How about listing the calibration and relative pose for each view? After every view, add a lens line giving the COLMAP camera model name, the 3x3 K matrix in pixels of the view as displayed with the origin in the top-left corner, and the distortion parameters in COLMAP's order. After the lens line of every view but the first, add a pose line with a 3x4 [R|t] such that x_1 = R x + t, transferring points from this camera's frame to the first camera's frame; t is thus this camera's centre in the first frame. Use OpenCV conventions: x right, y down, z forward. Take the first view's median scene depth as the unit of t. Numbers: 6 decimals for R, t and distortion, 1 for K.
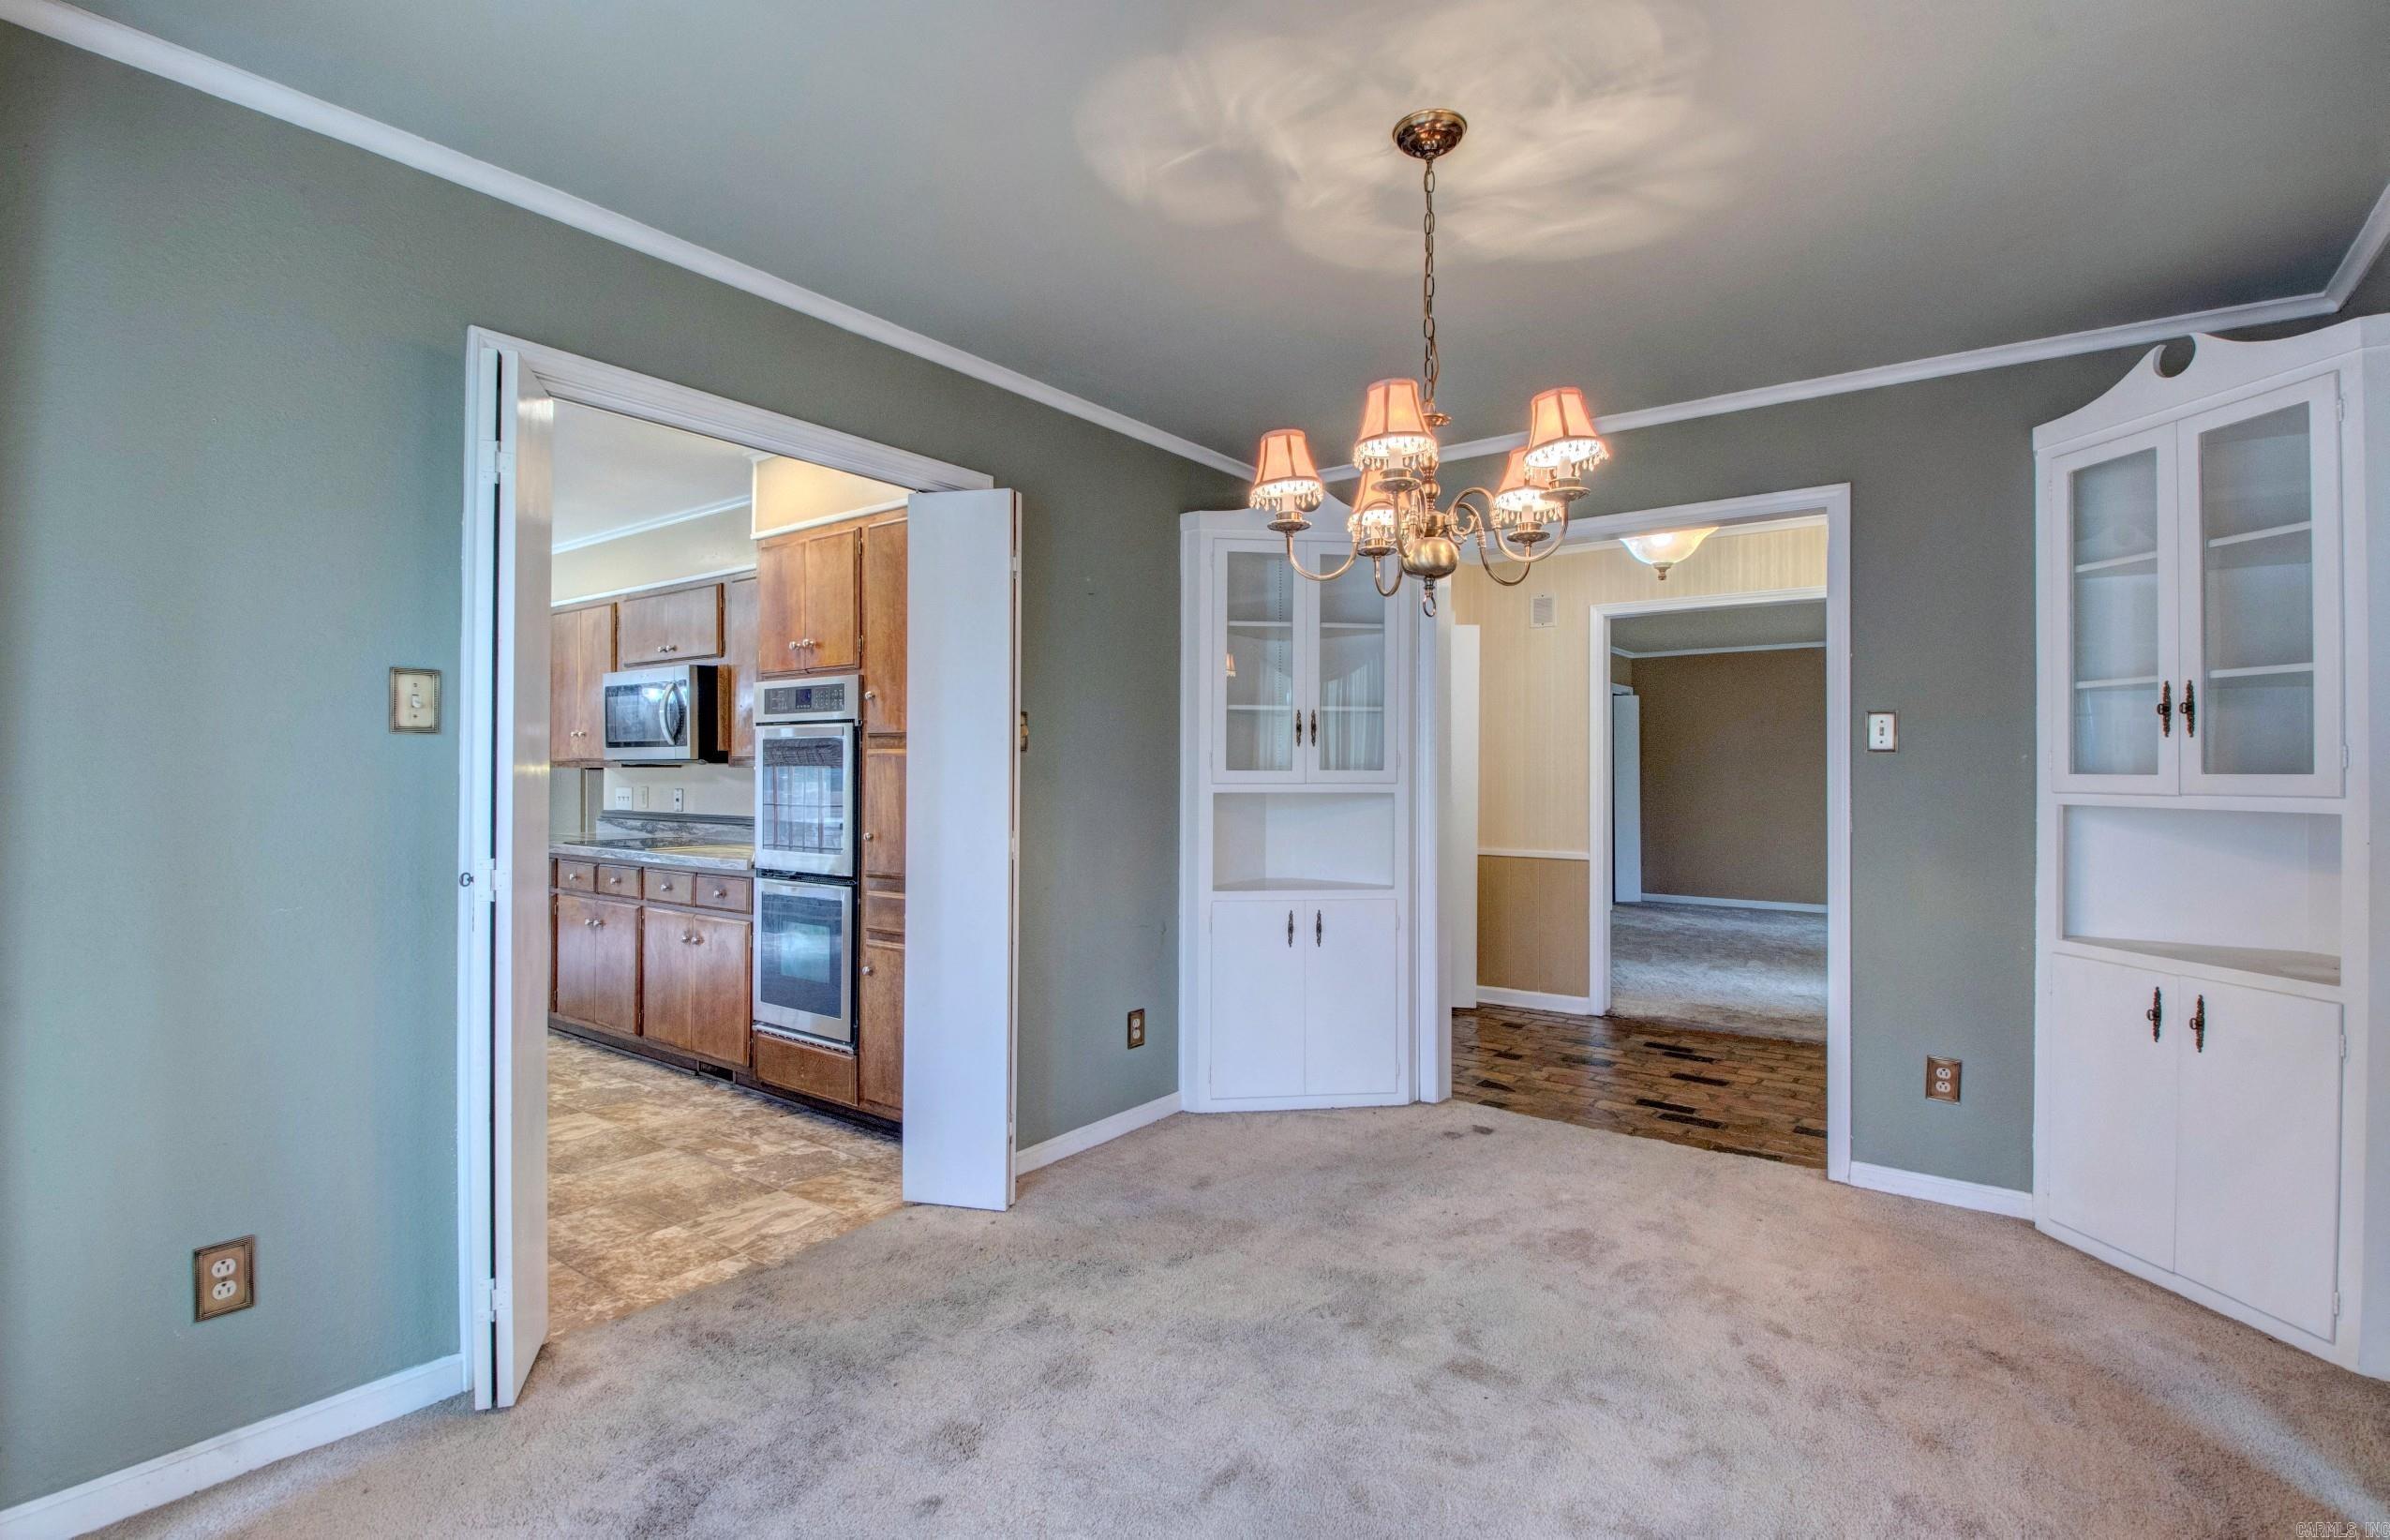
lens RADIAL K [[1111.1, 0, 1183.5], [0, 1111.1, 758.0], [0, 0, 1]] dist [-0.010586, -0.008499]
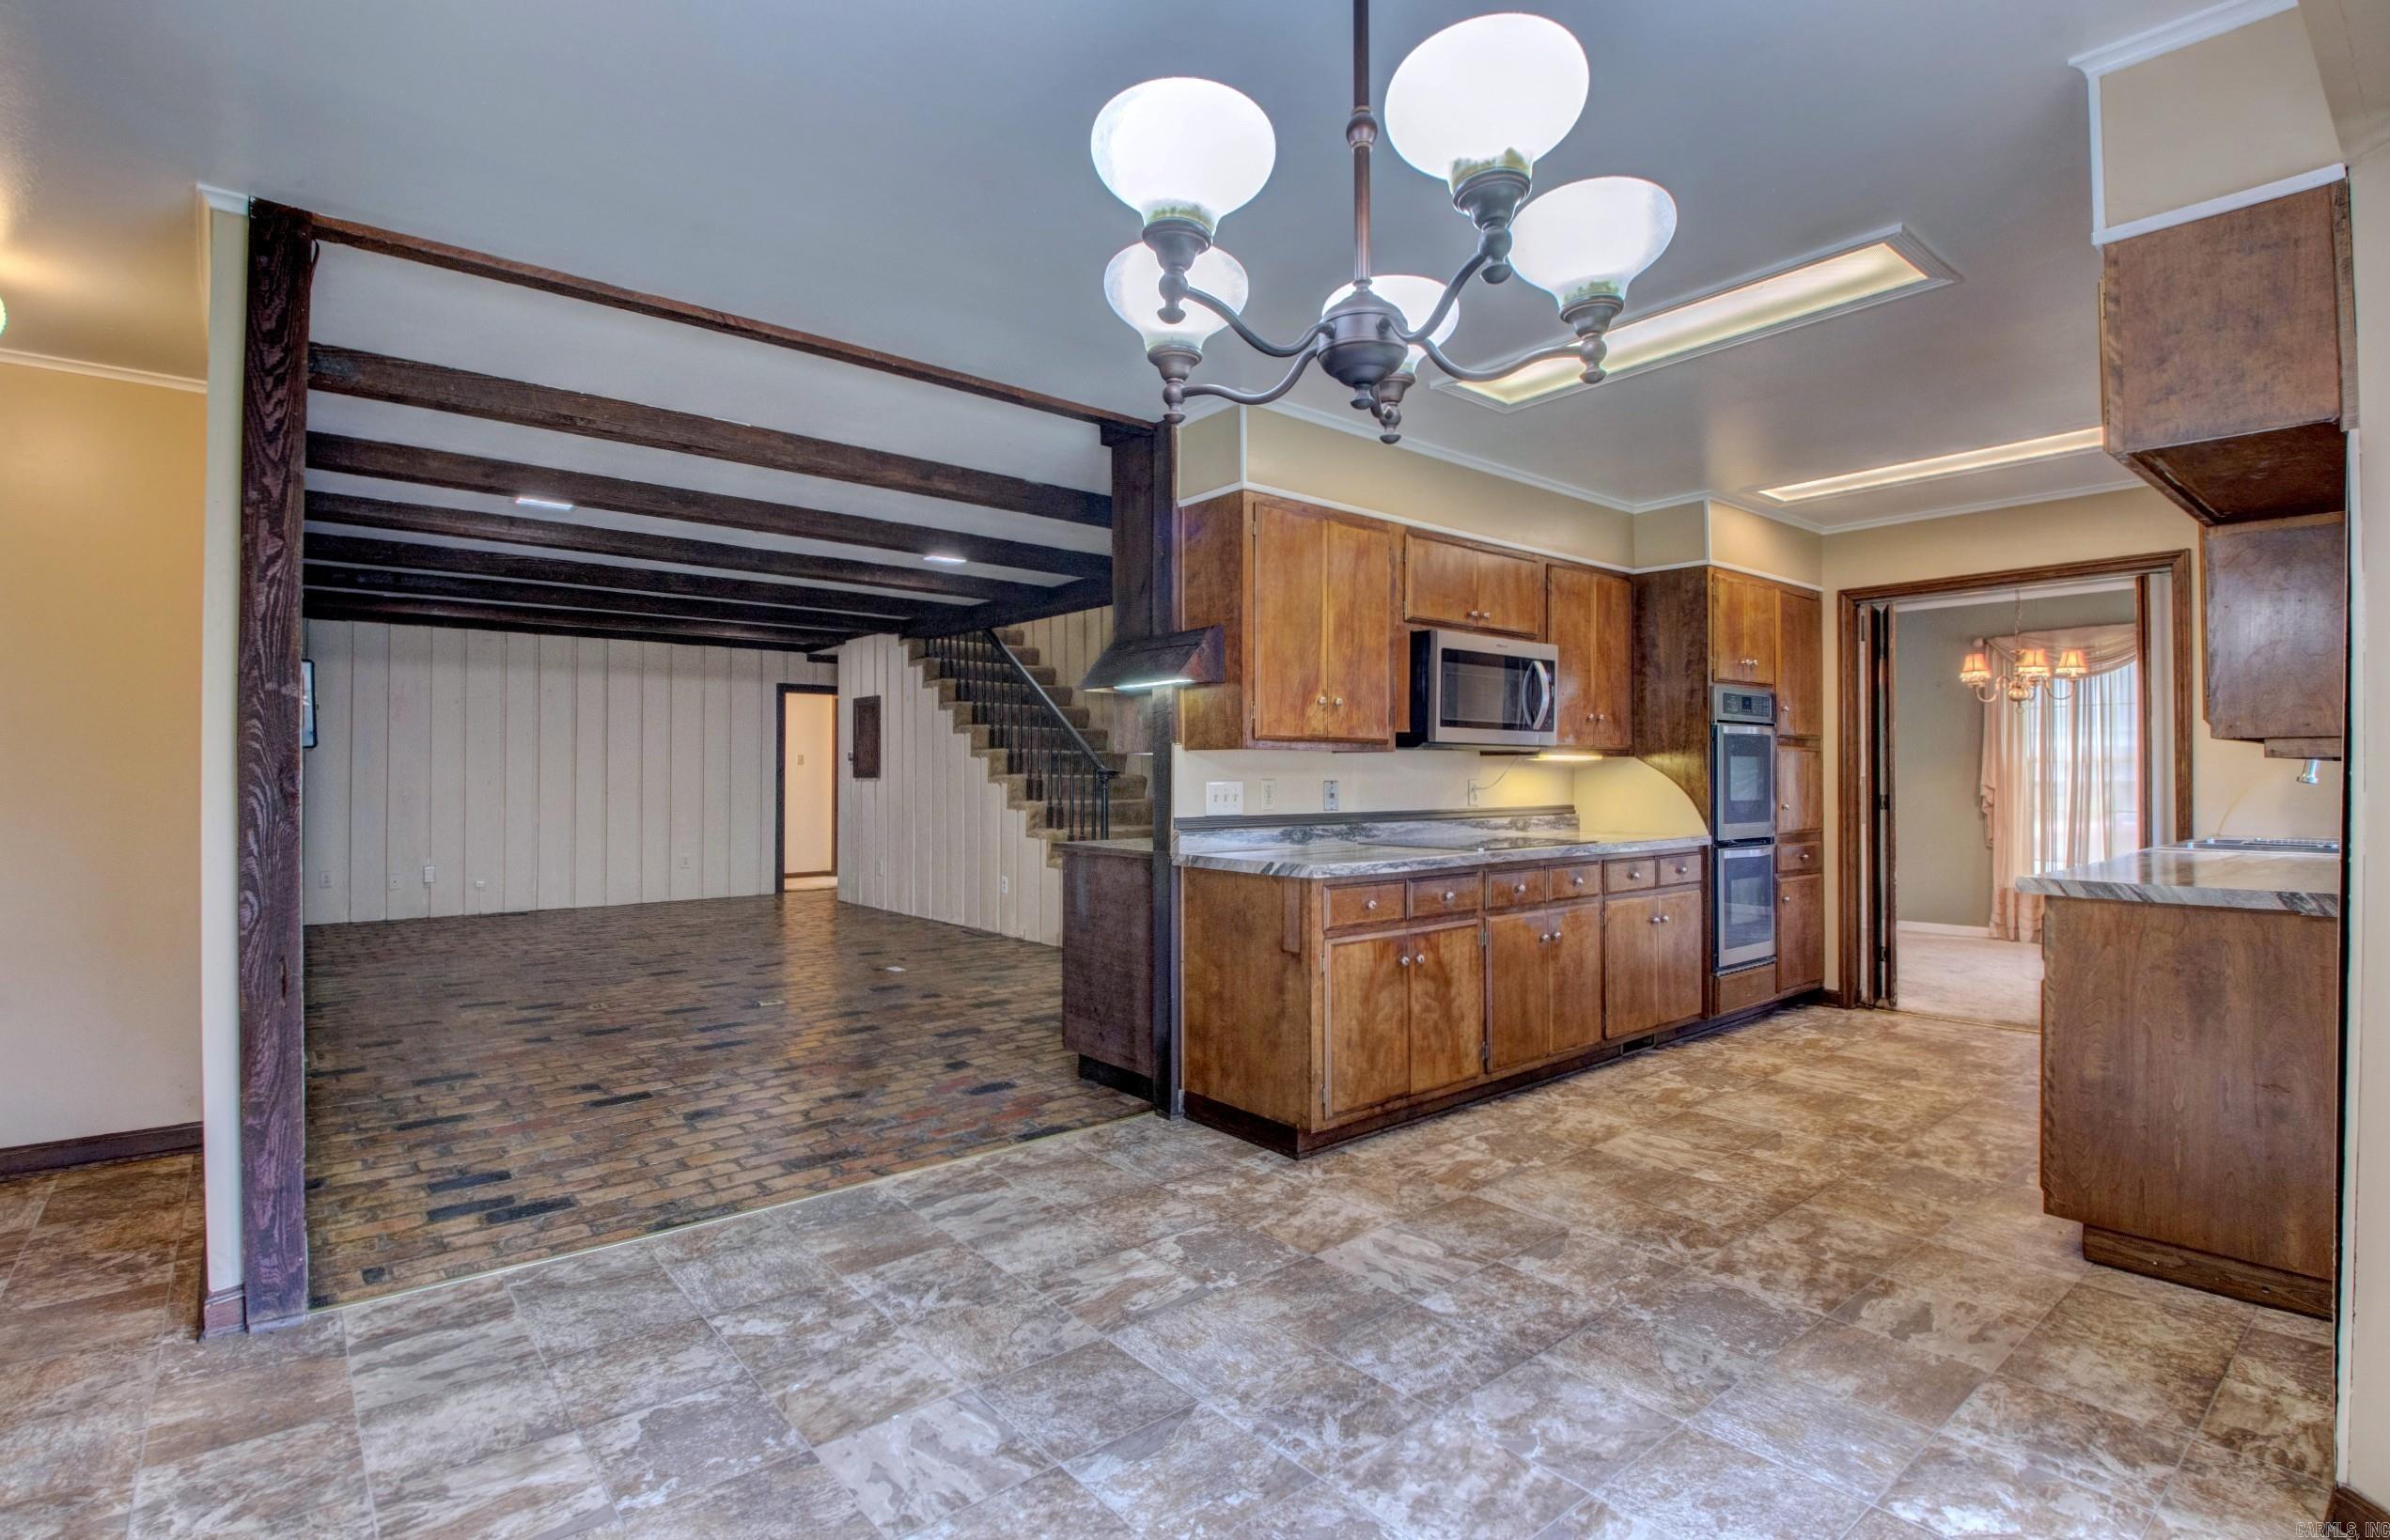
lens RADIAL K [[1110.9, 0, 1183.5], [0, 1110.9, 758.0], [0, 0, 1]] dist [-0.010586, -0.008499]
pose [[0.252171, 0.005766, 0.967665, -1.289867], [-0.021301, 0.999773, -0.000406, 0.015034], [-0.967448, -0.020510, 0.252237, 0.952385]]
